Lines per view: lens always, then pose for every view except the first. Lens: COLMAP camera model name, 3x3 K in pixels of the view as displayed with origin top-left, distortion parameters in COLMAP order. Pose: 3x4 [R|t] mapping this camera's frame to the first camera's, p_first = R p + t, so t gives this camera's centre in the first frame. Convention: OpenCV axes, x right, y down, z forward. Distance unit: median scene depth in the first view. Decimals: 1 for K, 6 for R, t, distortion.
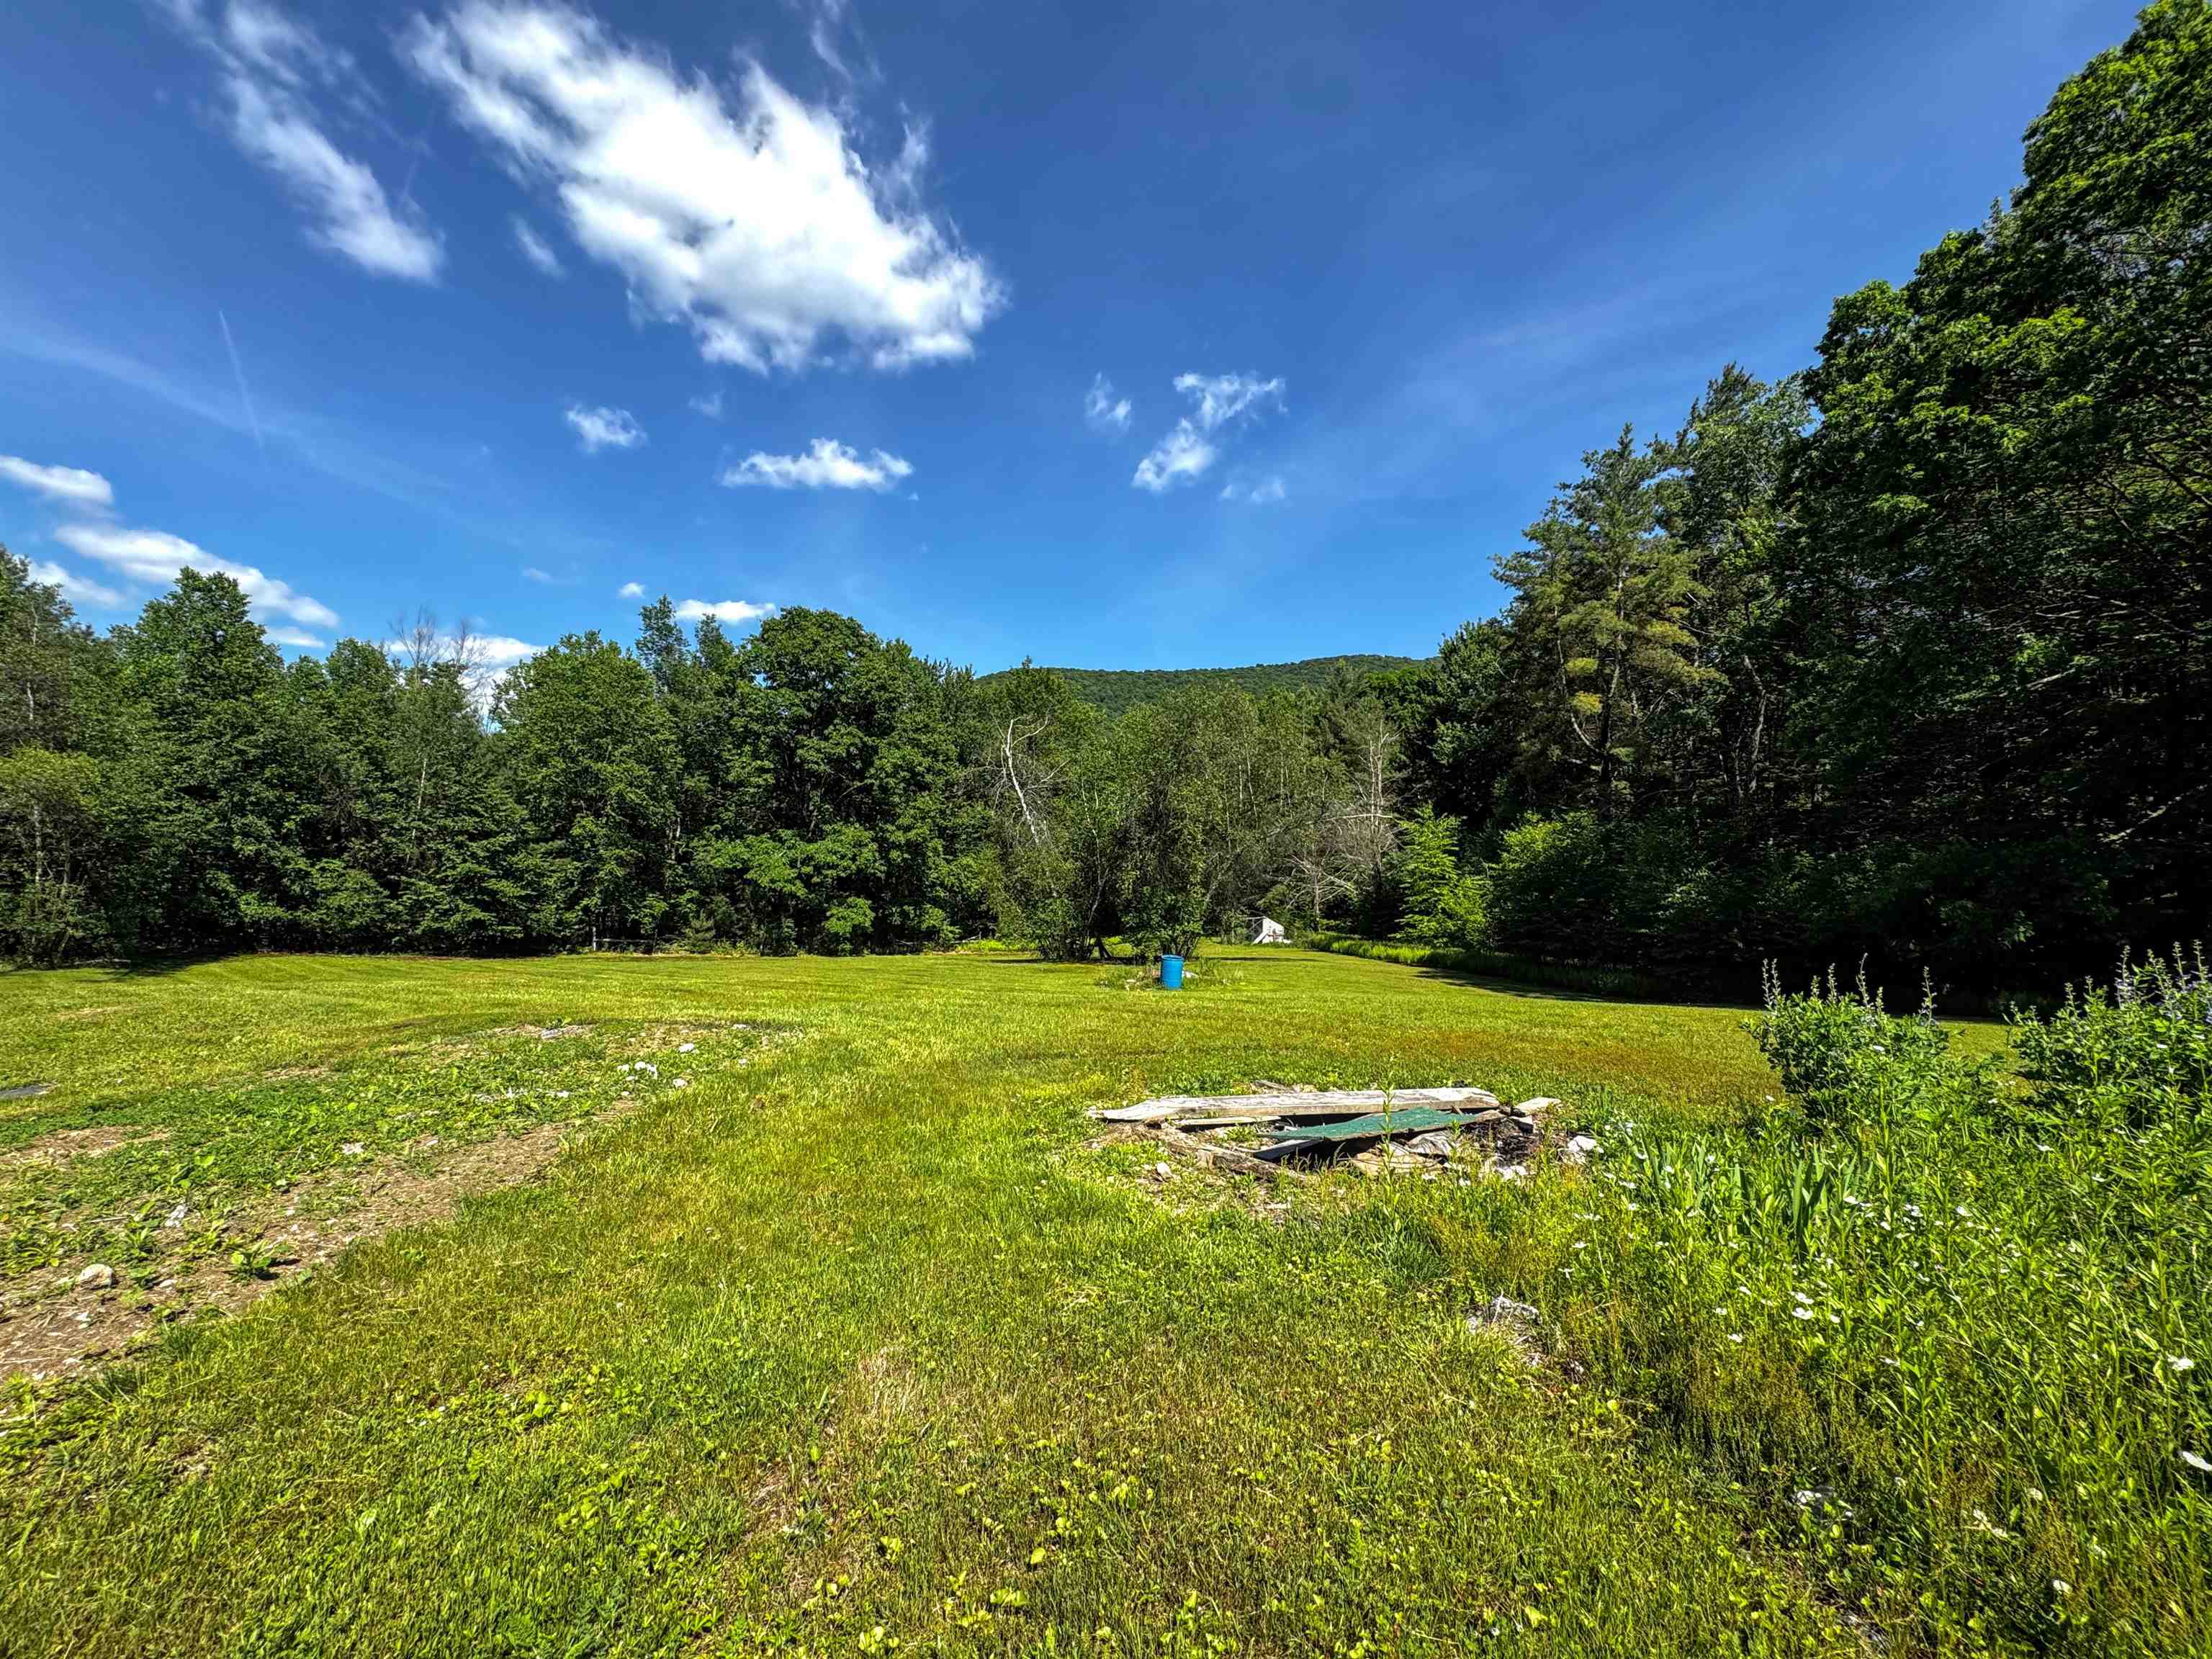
lens RADIAL K [[883.7, 0, 1106.0], [0, 883.7, 829.5], [0, 0, 1]] dist [-0.002049, -0.000032]
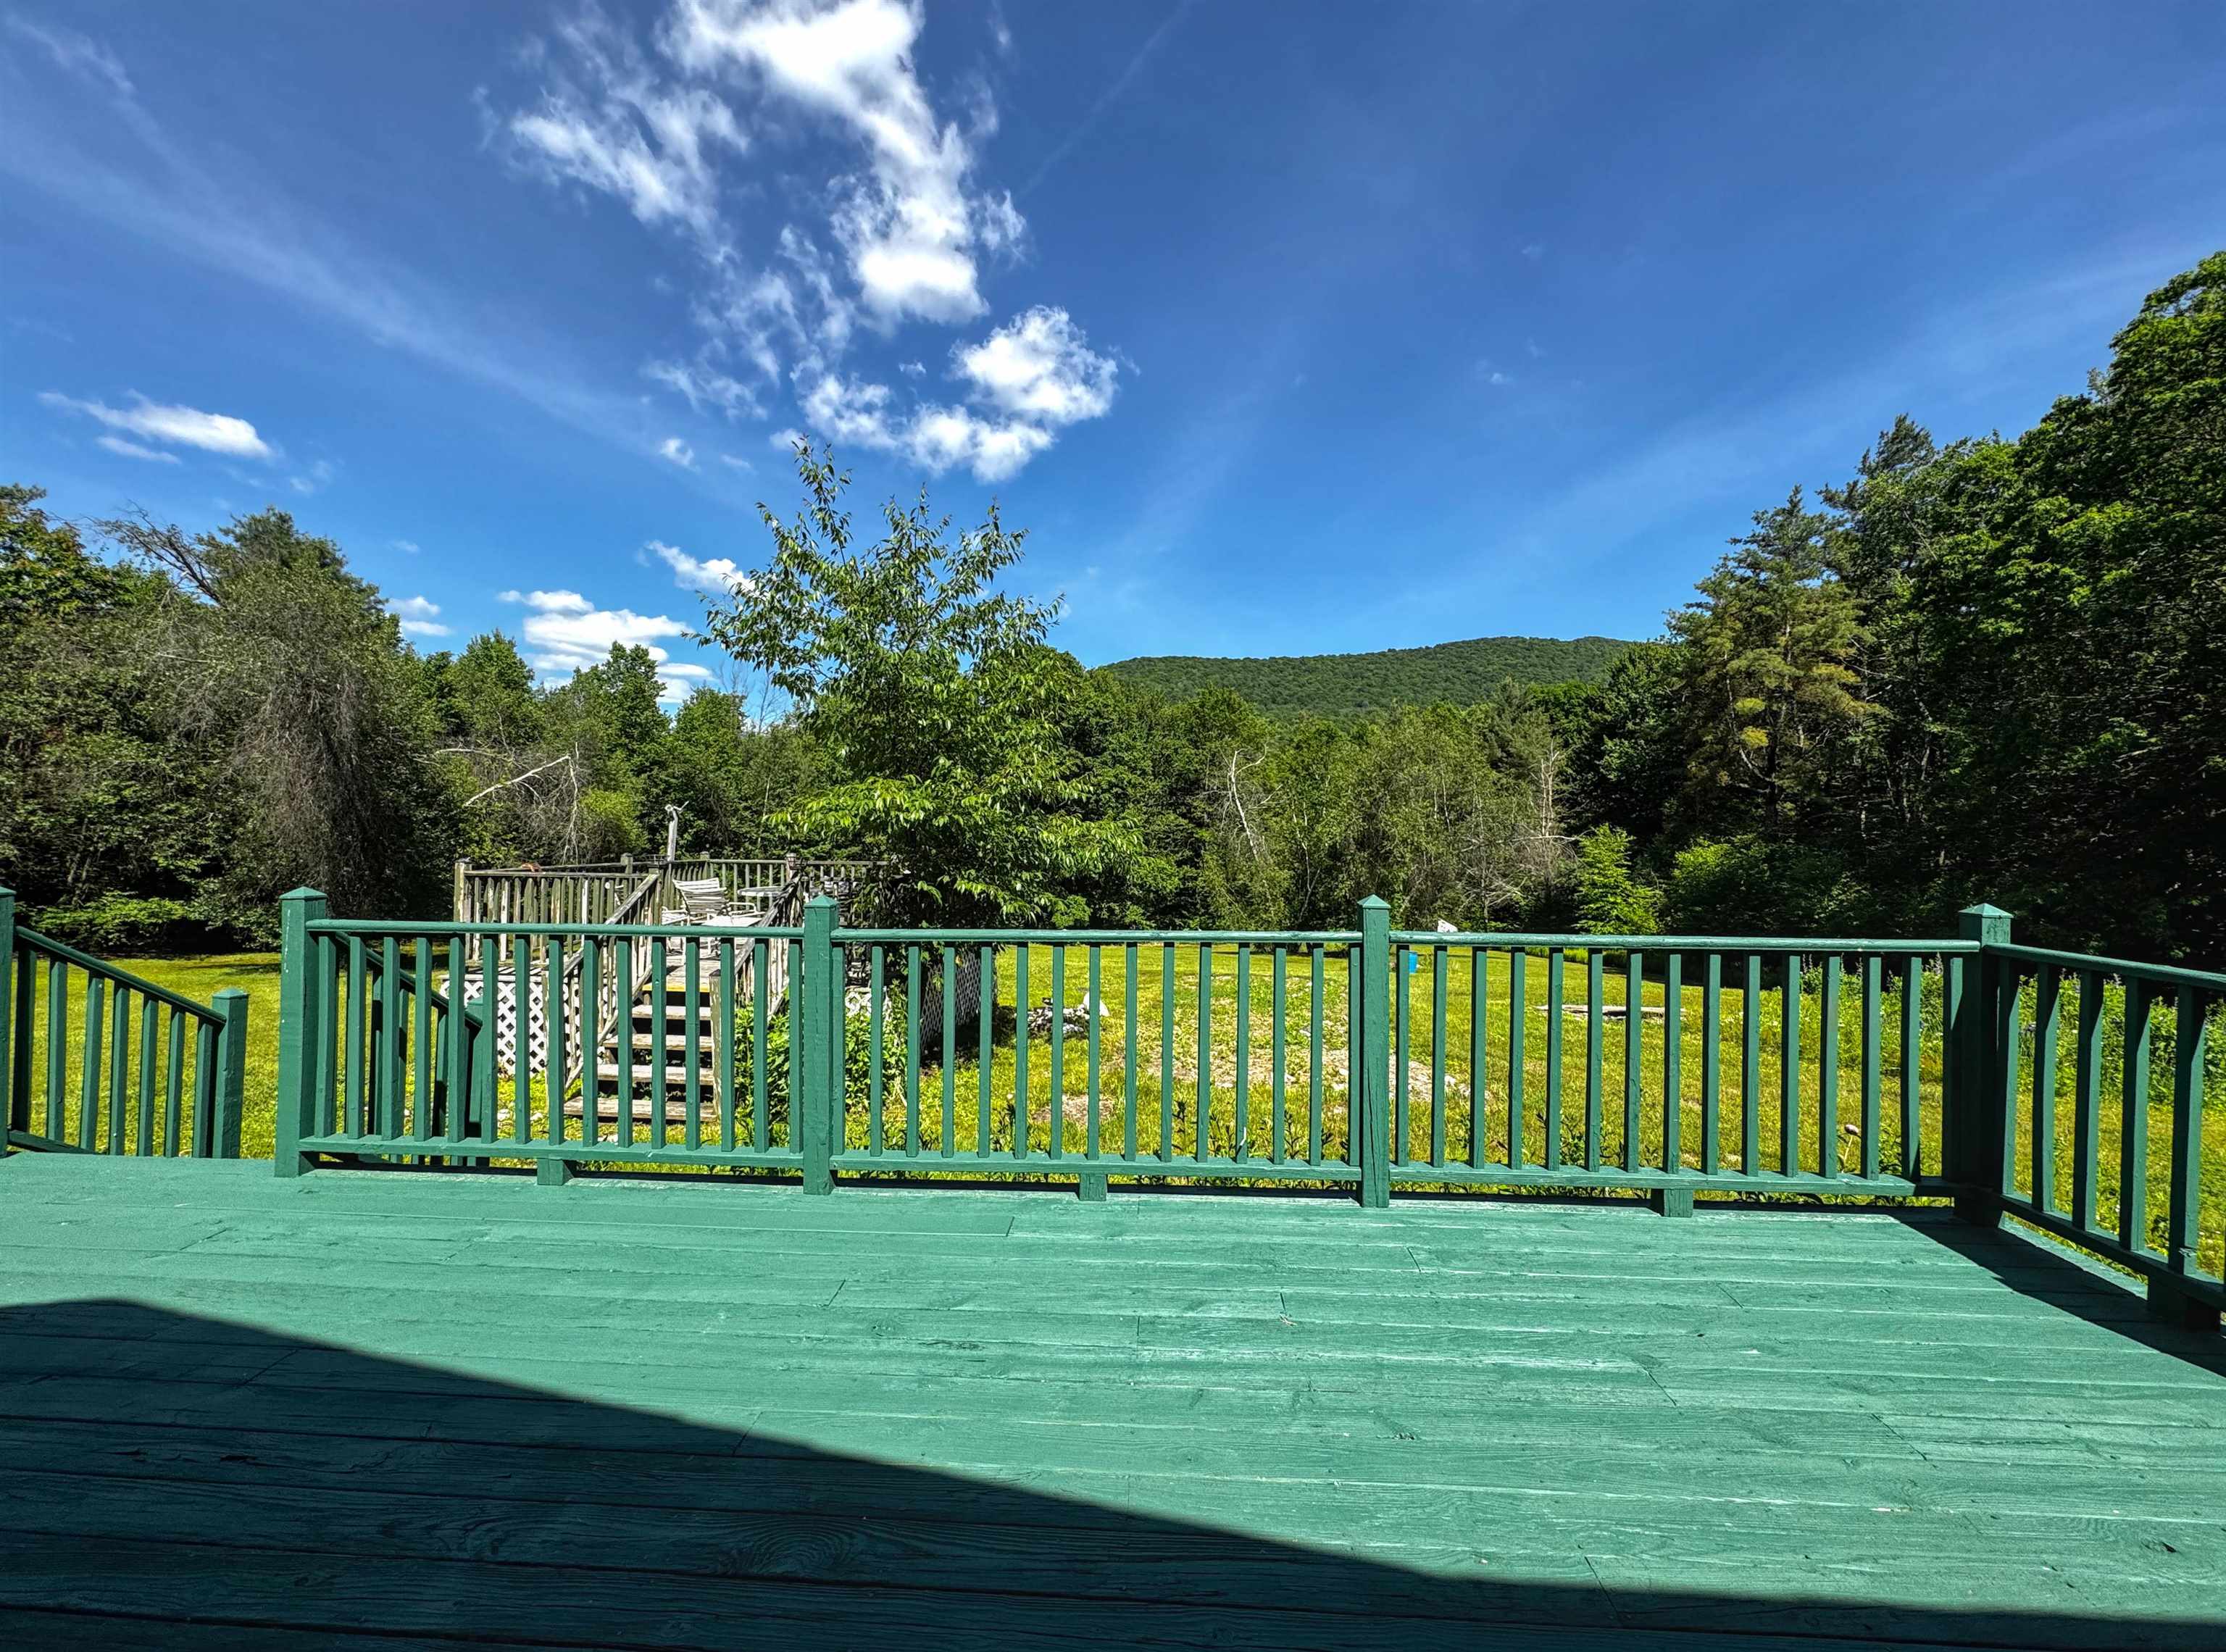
lens RADIAL K [[900.4, 0, 1113.0], [0, 900.4, 826.0], [0, 0, 1]] dist [0.000361, -0.000242]
pose [[0.992158, 0.005568, -0.124868, -0.125553], [-0.004951, 0.999974, 0.005252, -0.030206], [0.124894, -0.004592, 0.992159, -0.246001]]
